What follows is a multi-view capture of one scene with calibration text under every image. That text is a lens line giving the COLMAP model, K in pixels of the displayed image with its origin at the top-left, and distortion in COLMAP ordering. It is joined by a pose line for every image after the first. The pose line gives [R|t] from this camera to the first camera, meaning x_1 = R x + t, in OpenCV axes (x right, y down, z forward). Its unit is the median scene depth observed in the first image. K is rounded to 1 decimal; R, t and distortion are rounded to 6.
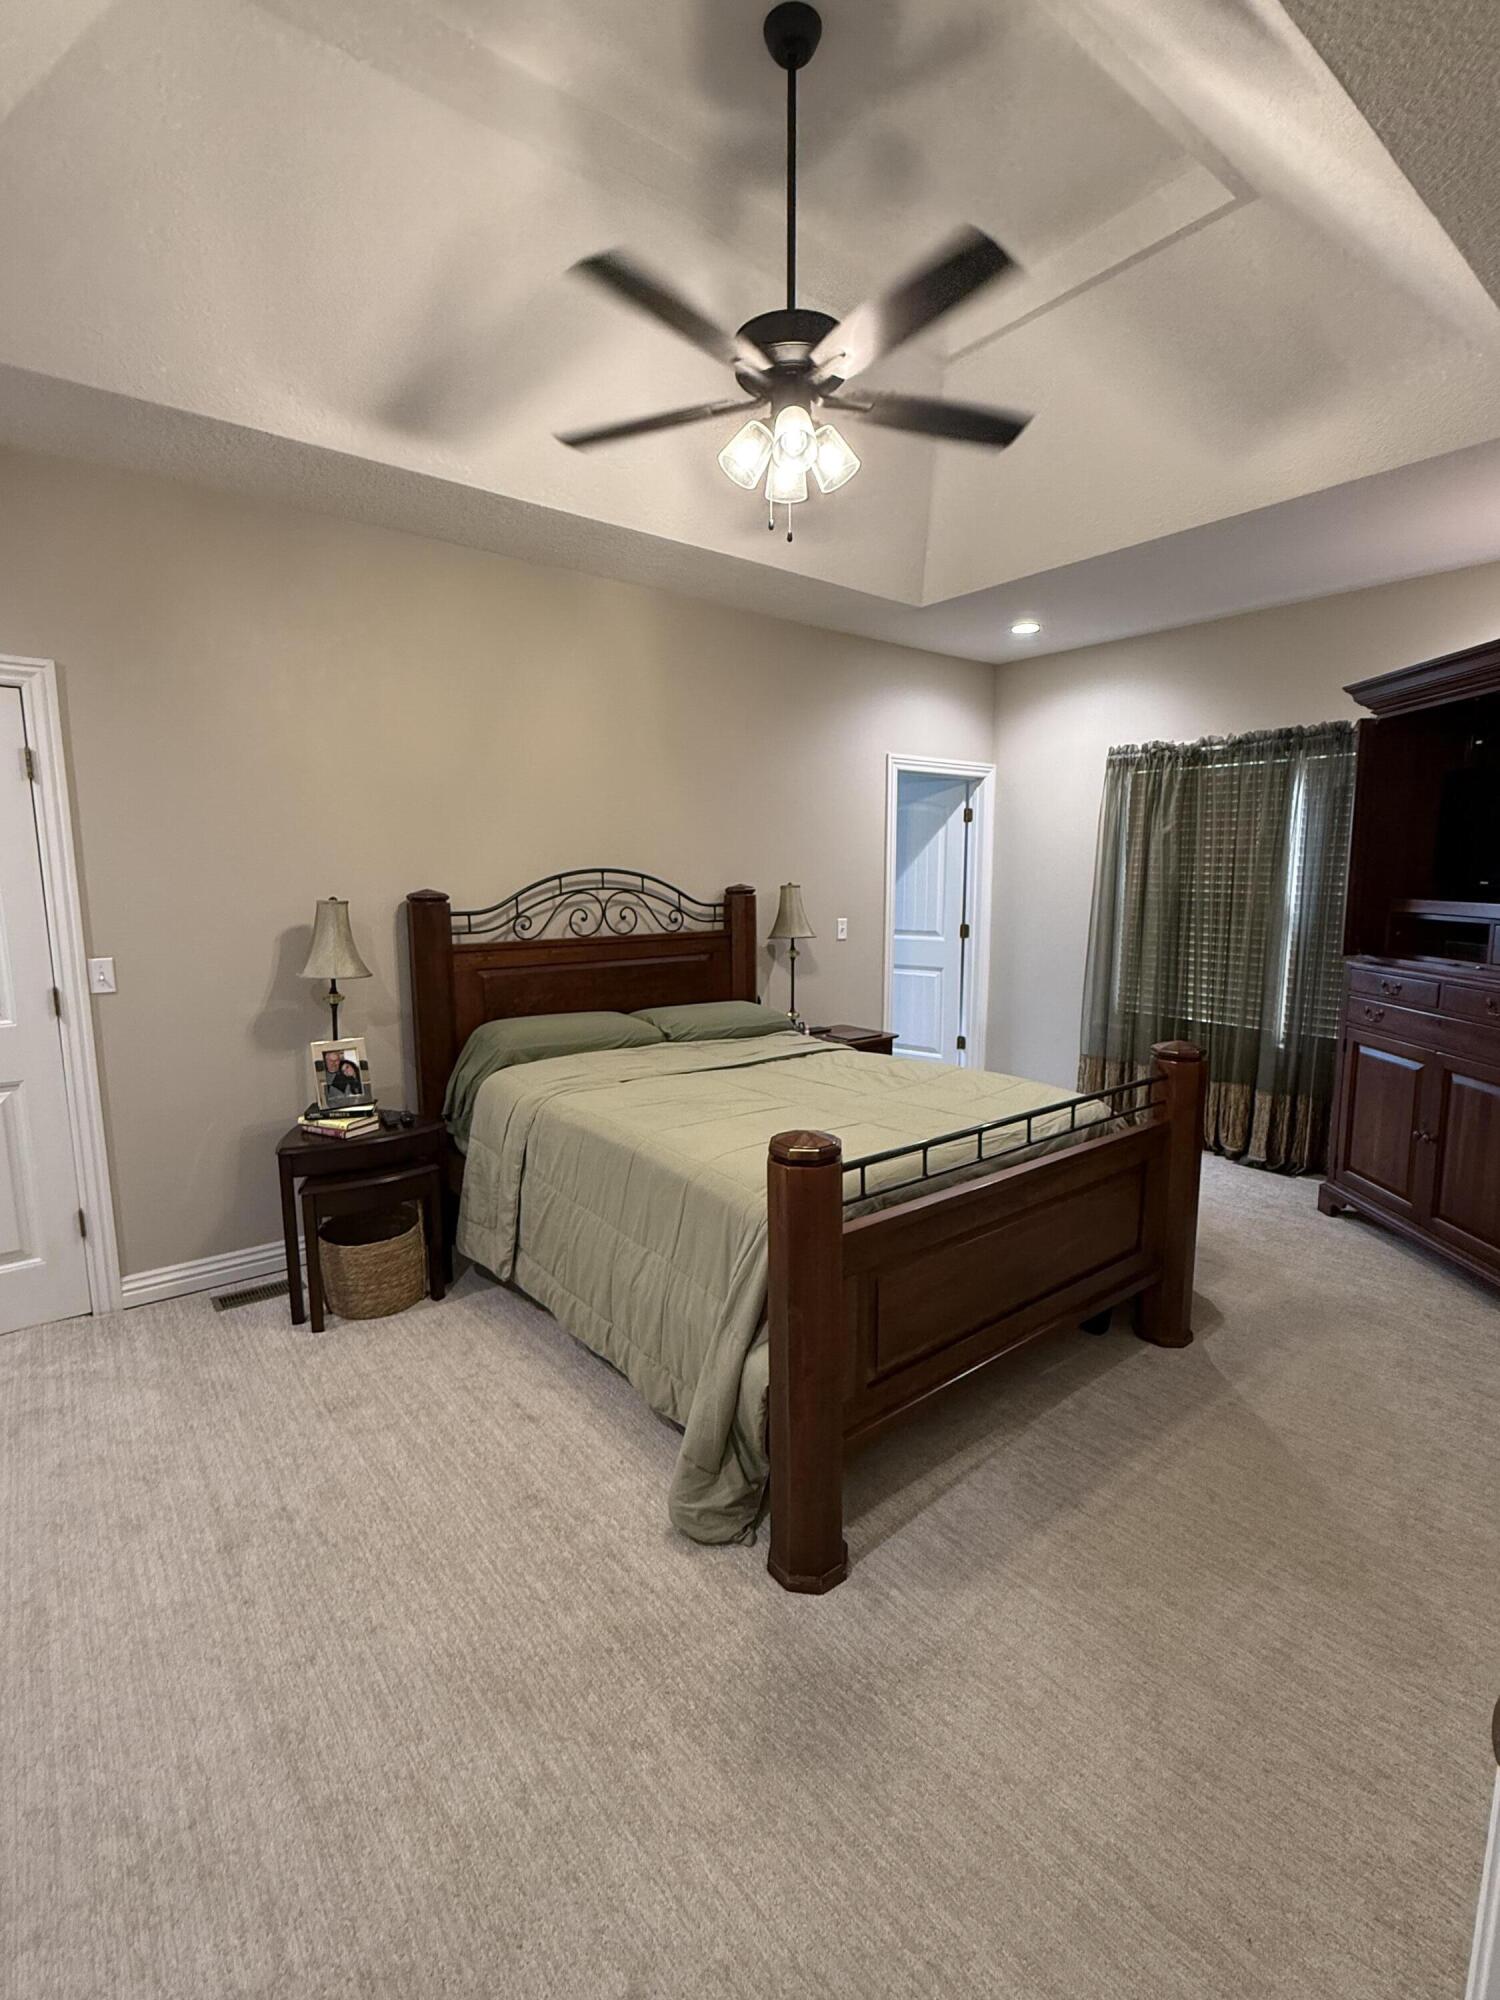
lens RADIAL K [[911.5, 0, 754.7], [0, 911.5, 1005.5], [0, 0, 1]] dist [0.012144, -0.001043]
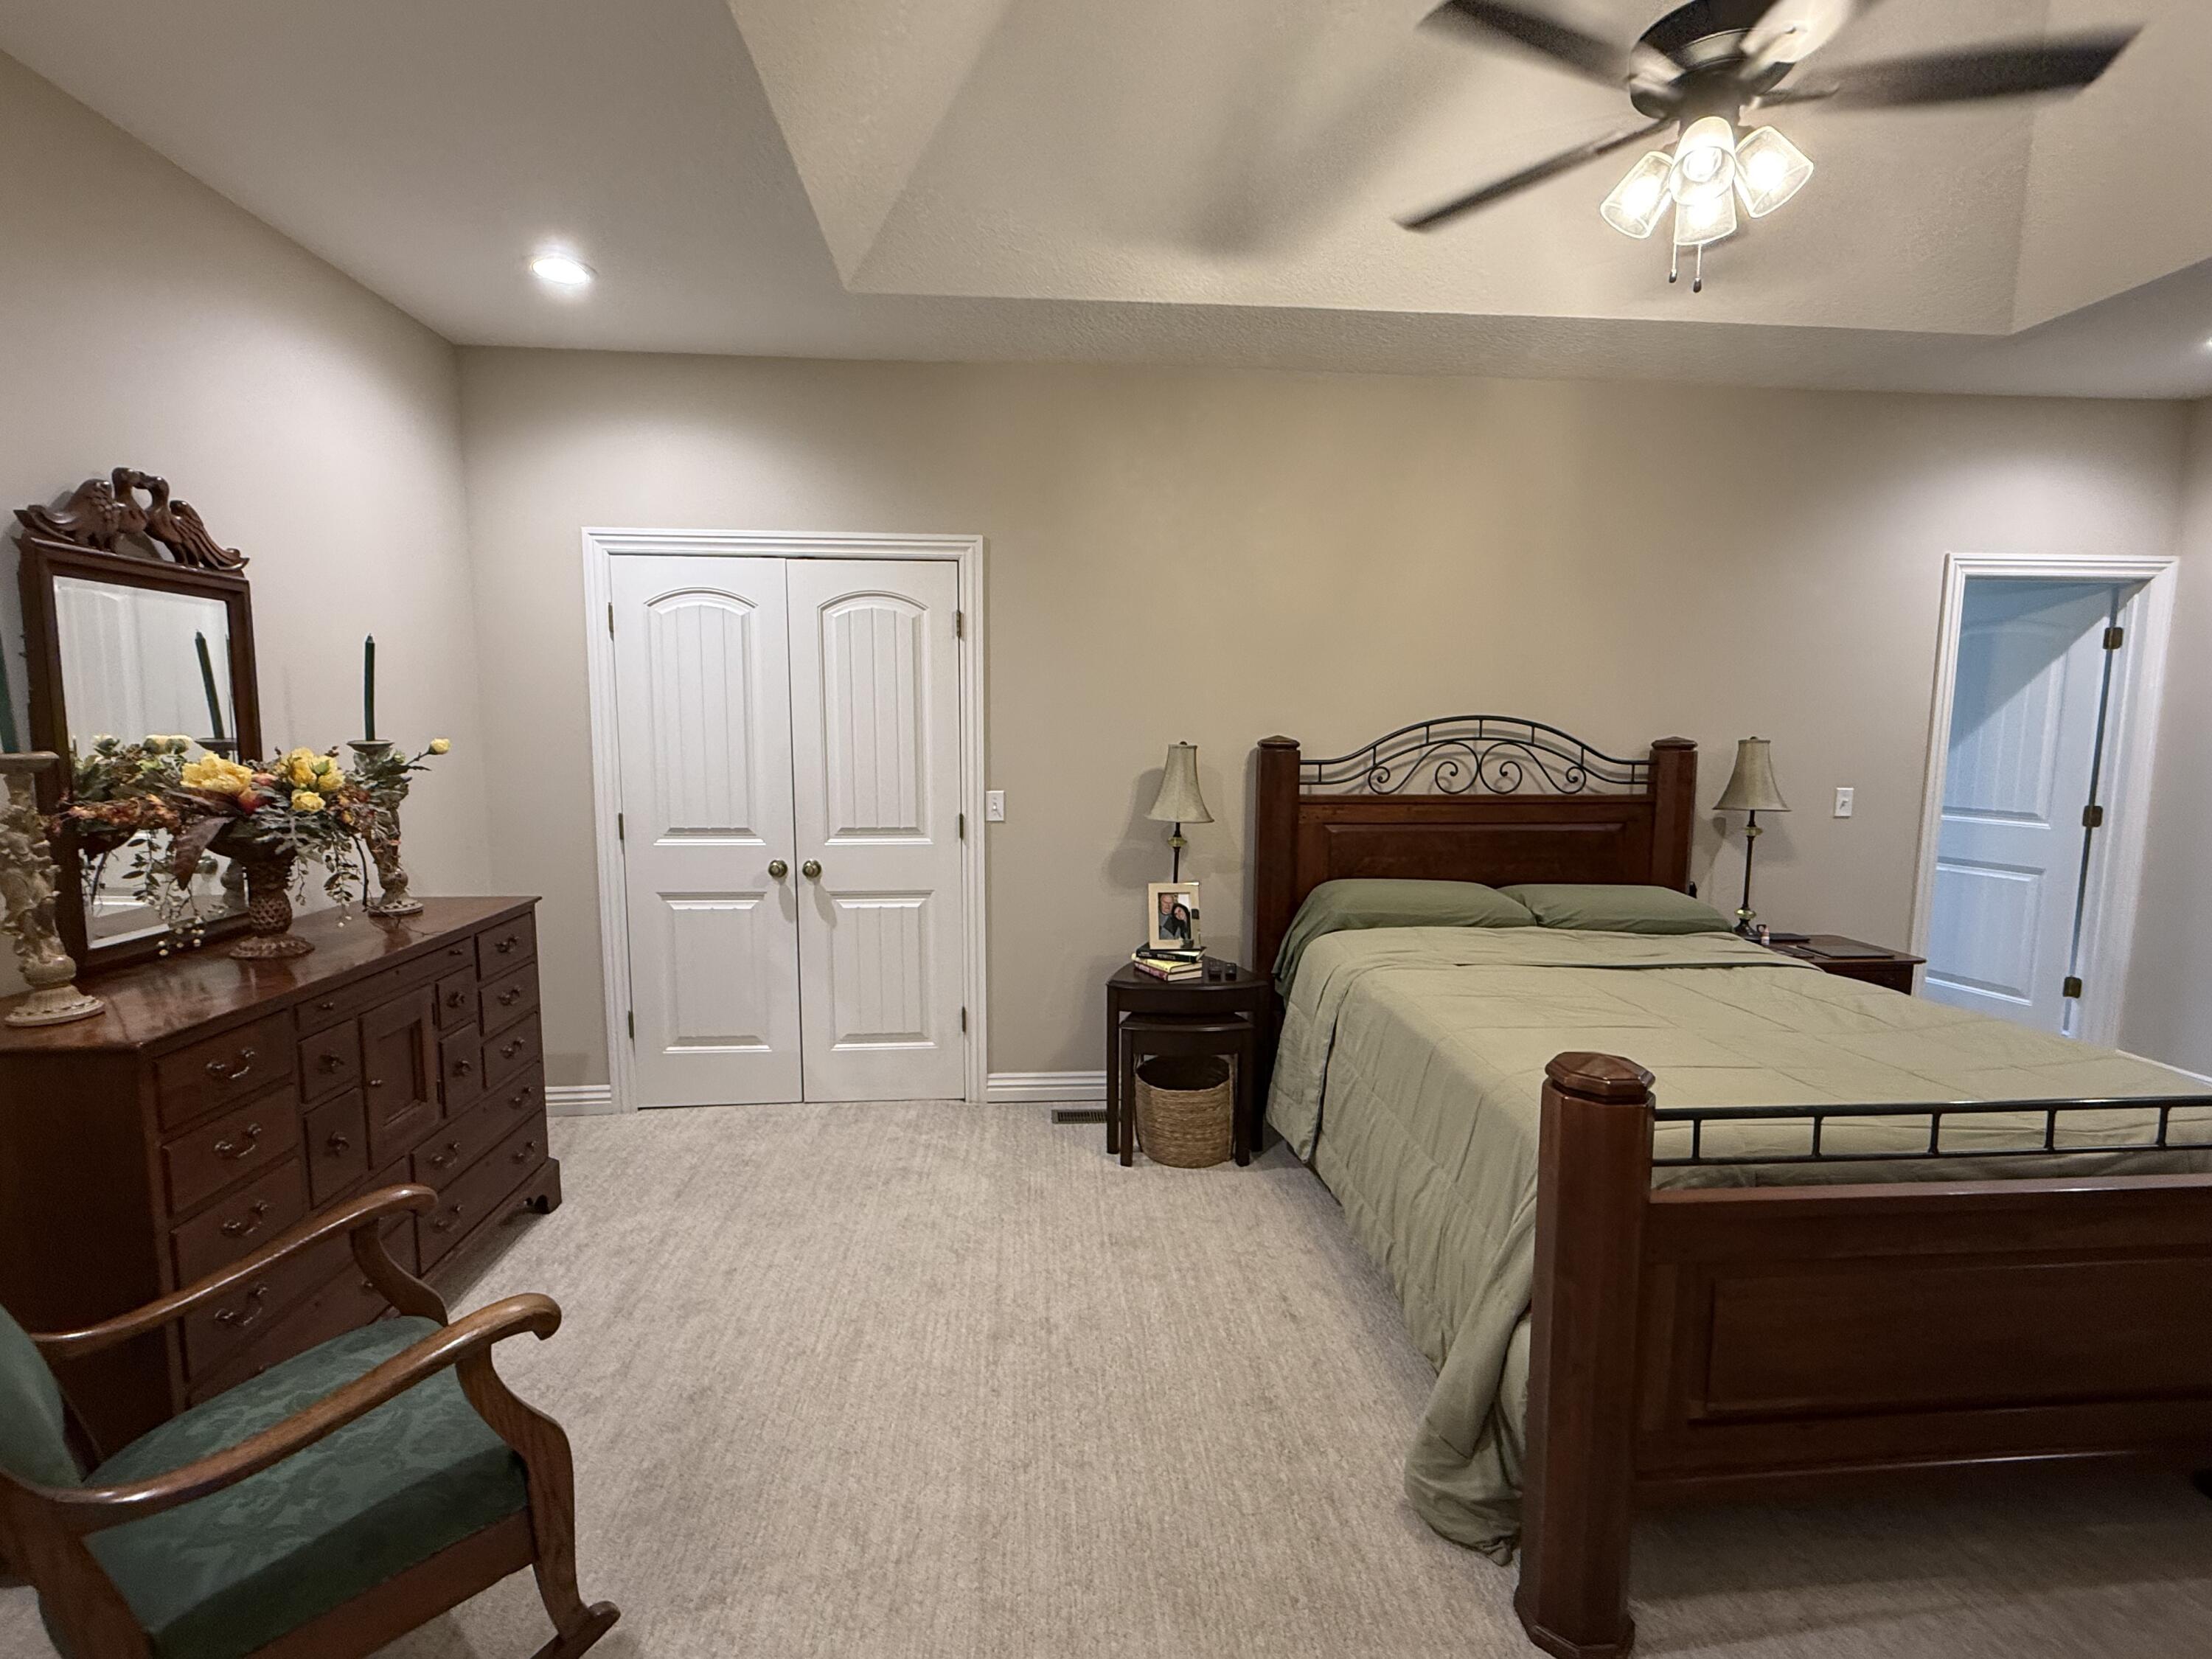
lens RADIAL K [[1008.2, 0, 1105.7], [0, 1008.2, 837.0], [0, 0, 1]] dist [0.012144, -0.001043]
pose [[0.832936, 0.074098, -0.548385, 0.101961], [-0.090592, 0.995884, -0.003033, -0.002947], [0.545903, 0.052206, 0.836220, 0.030617]]
